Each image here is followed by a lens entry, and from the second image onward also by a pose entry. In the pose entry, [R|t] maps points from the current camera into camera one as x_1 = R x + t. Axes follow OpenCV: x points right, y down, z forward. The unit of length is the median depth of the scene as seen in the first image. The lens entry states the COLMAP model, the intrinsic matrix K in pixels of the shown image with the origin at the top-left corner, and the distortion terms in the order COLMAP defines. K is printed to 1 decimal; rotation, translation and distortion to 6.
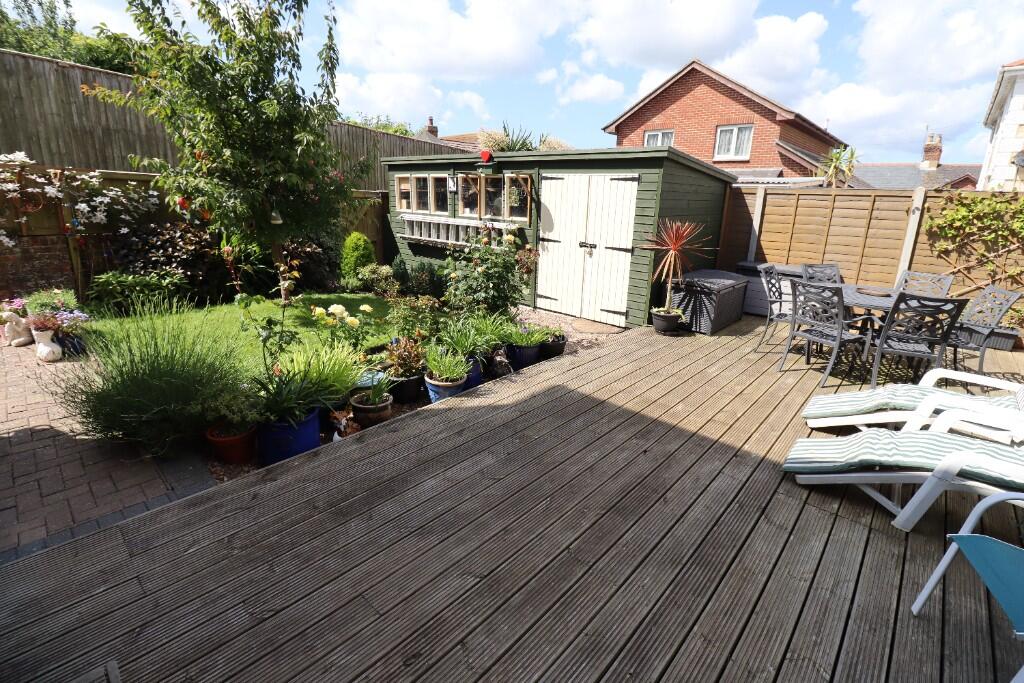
lens RADIAL K [[483.2, 0, 512.0], [0, 483.2, 339.3], [0, 0, 1]] dist [-0.003002, -0.004302]
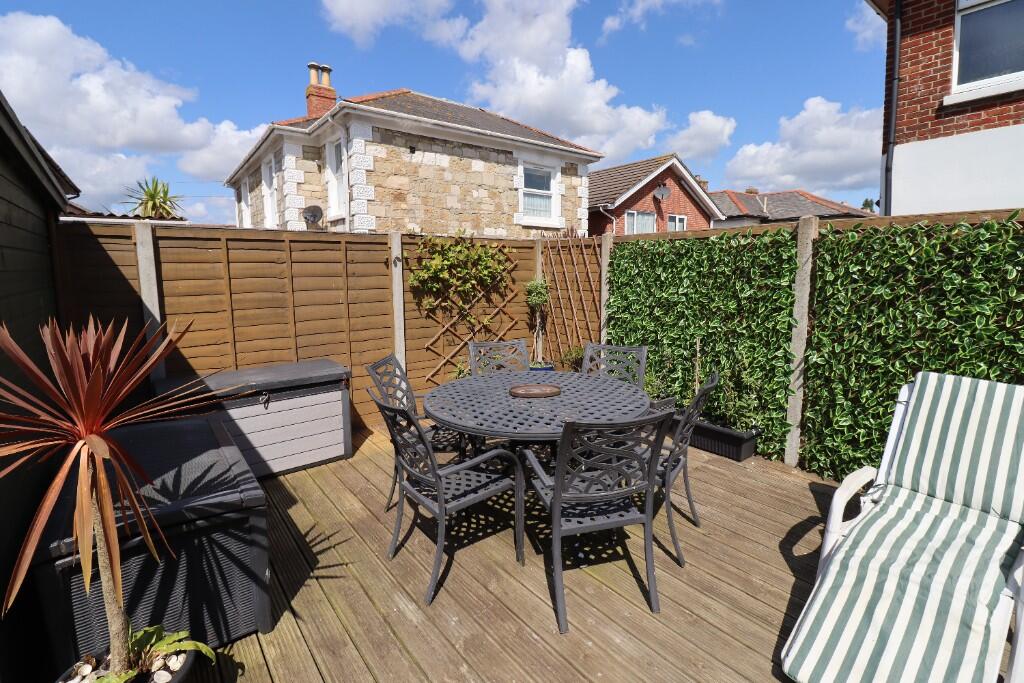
lens RADIAL K [[466.1, 0, 508.0], [0, 466.1, 341.4], [0, 0, 1]] dist [-0.002648, -0.000206]
pose [[0.181050, -0.189166, 0.965110, 0.142830], [0.288602, 0.948342, 0.131739, -0.183643], [-0.940175, 0.254682, 0.226291, 0.660737]]
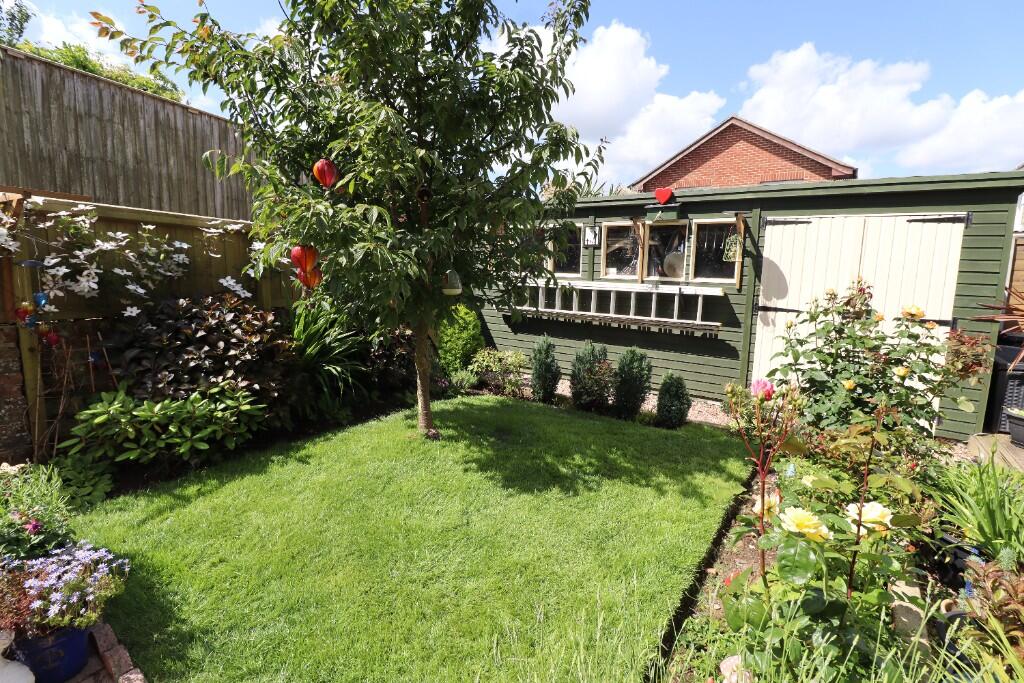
lens RADIAL K [[483.2, 0, 511.3], [0, 483.2, 339.1], [0, 0, 1]] dist [-0.003002, -0.004302]
pose [[0.992603, -0.030627, 0.117475, -0.397802], [0.045549, 0.990917, -0.126522, -0.096365], [-0.112533, 0.130937, 0.984983, 0.378592]]
